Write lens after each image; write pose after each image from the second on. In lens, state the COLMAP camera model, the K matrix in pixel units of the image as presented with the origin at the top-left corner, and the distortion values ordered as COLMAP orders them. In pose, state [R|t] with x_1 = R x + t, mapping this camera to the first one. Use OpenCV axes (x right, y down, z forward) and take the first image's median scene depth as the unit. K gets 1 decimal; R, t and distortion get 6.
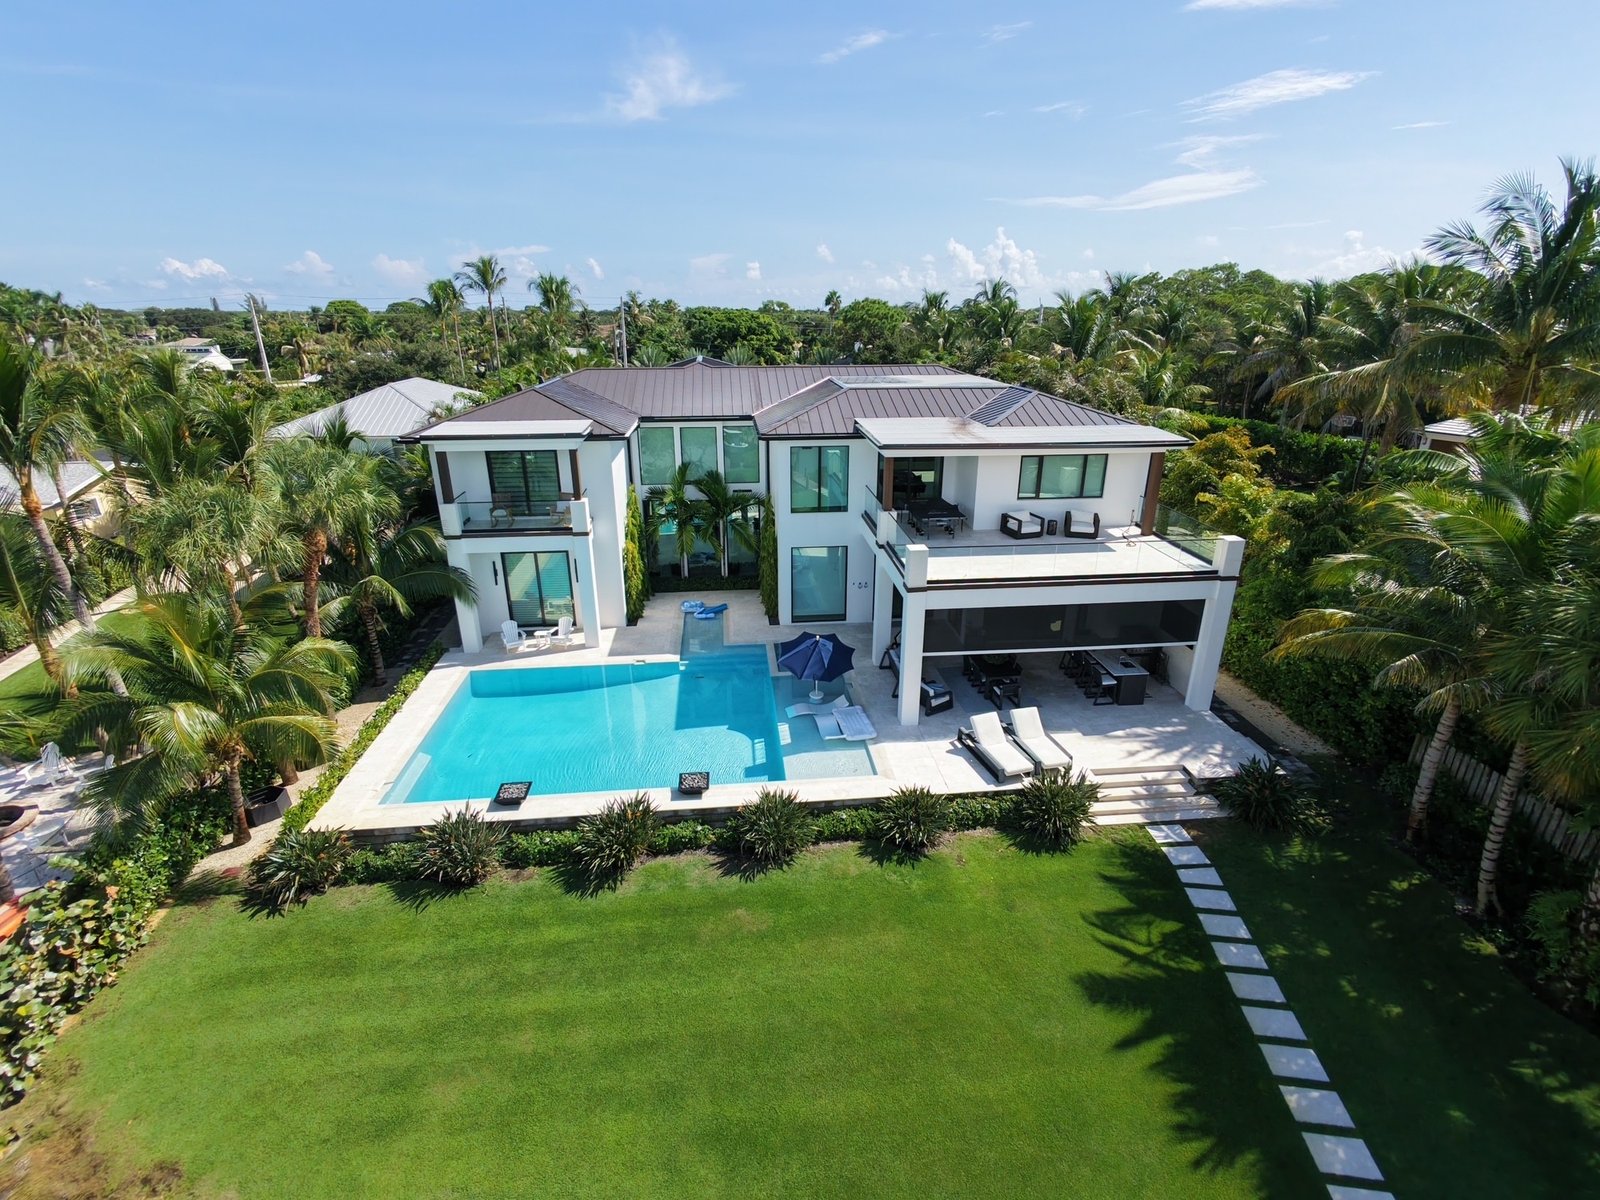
lens RADIAL K [[762.3, 0, 800.0], [0, 762.3, 600.0], [0, 0, 1]] dist [0.004284, -0.000934]
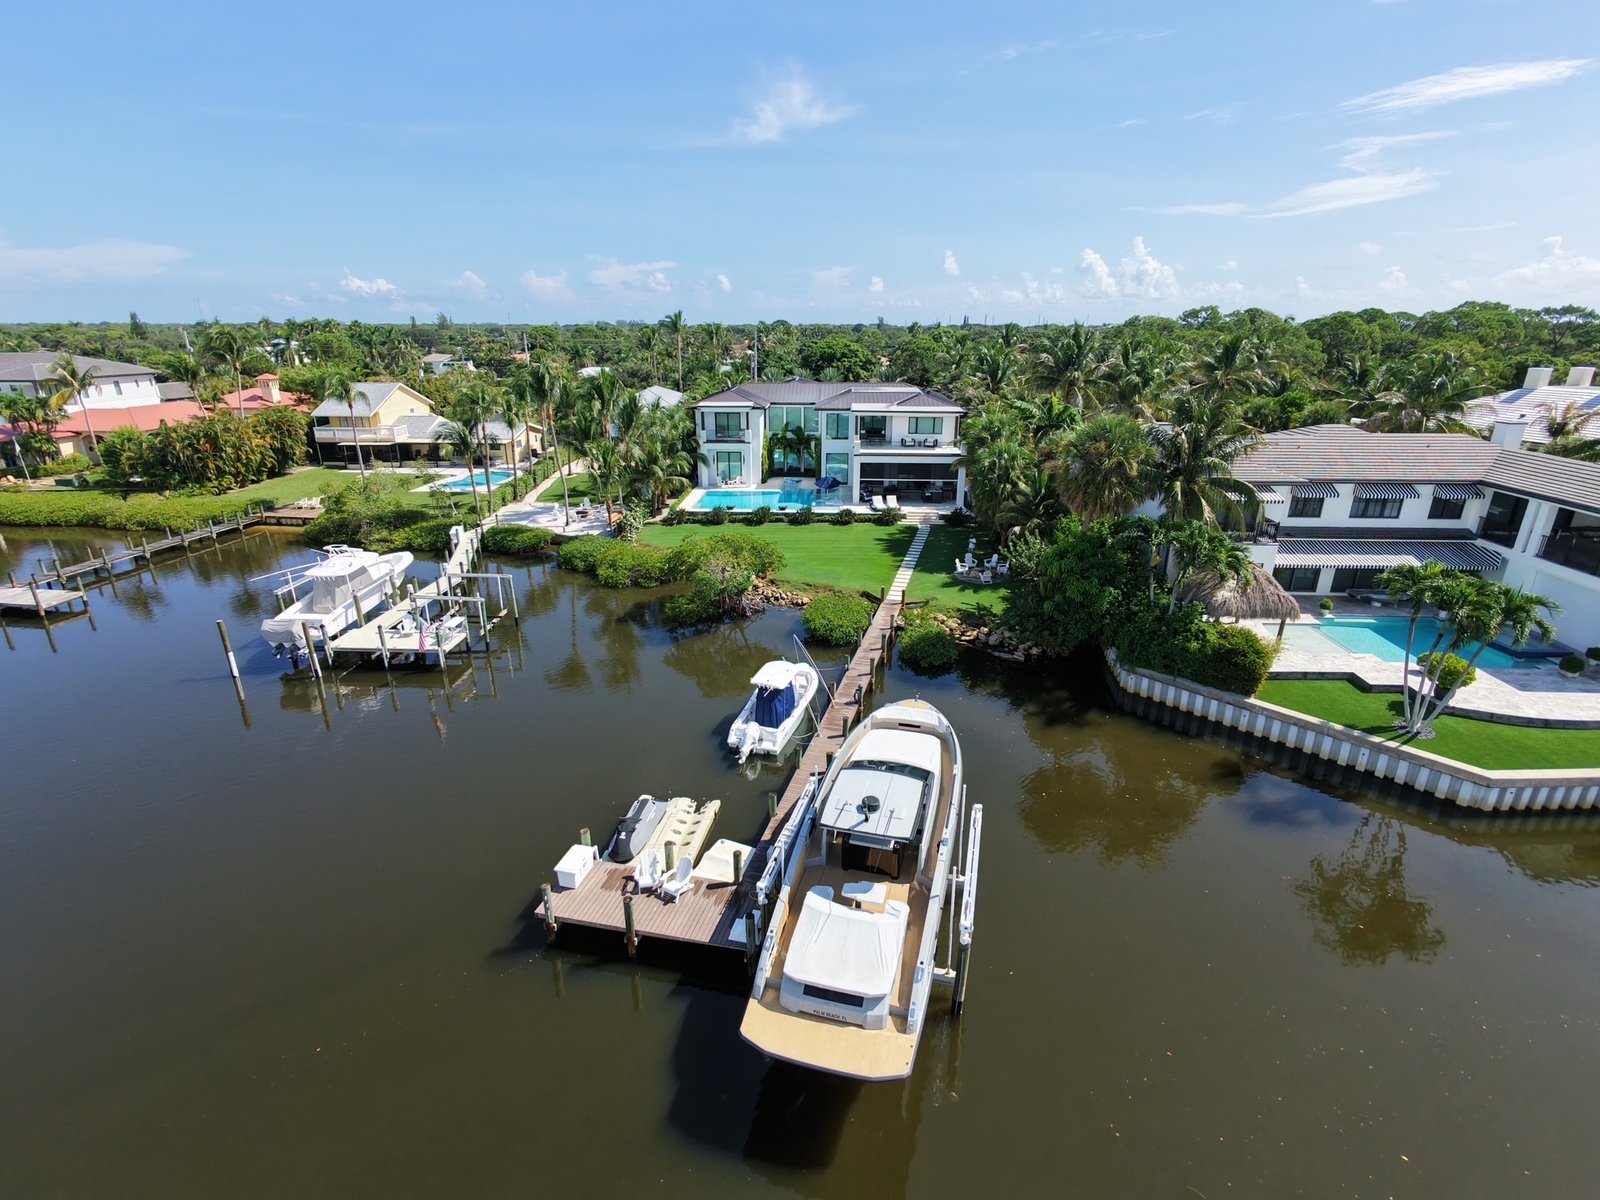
lens RADIAL K [[762.3, 0, 800.0], [0, 762.3, 600.0], [0, 0, 1]] dist [0.004284, -0.000934]
pose [[0.989220, 0.051210, -0.137192, 0.301159], [-0.053142, 0.998532, -0.010457, 0.492098], [0.136455, 0.017635, 0.990489, -1.667490]]
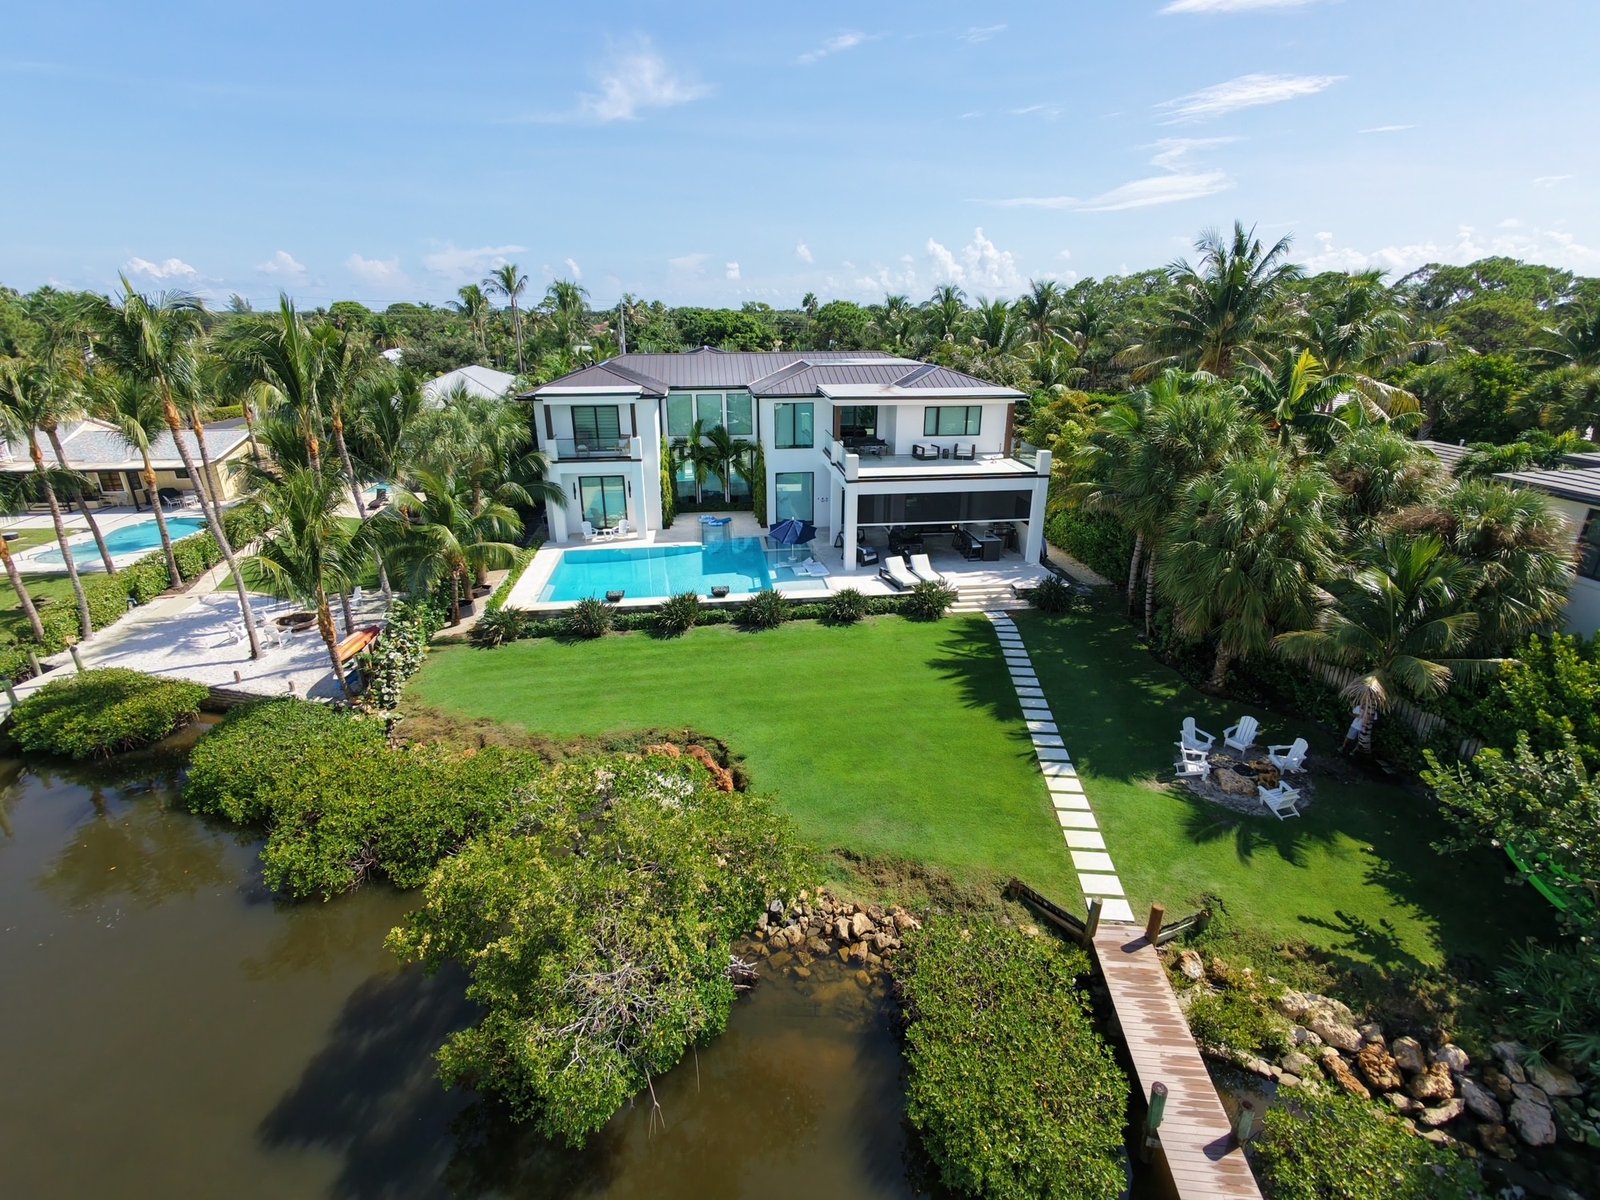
lens RADIAL K [[762.3, 0, 800.0], [0, 762.3, 600.0], [0, 0, 1]] dist [0.004284, -0.000934]
pose [[0.999694, -0.009336, 0.022916, -0.000401], [0.009342, 0.999956, -0.000173, 0.191278], [-0.022914, 0.000387, 0.999737, -0.512072]]
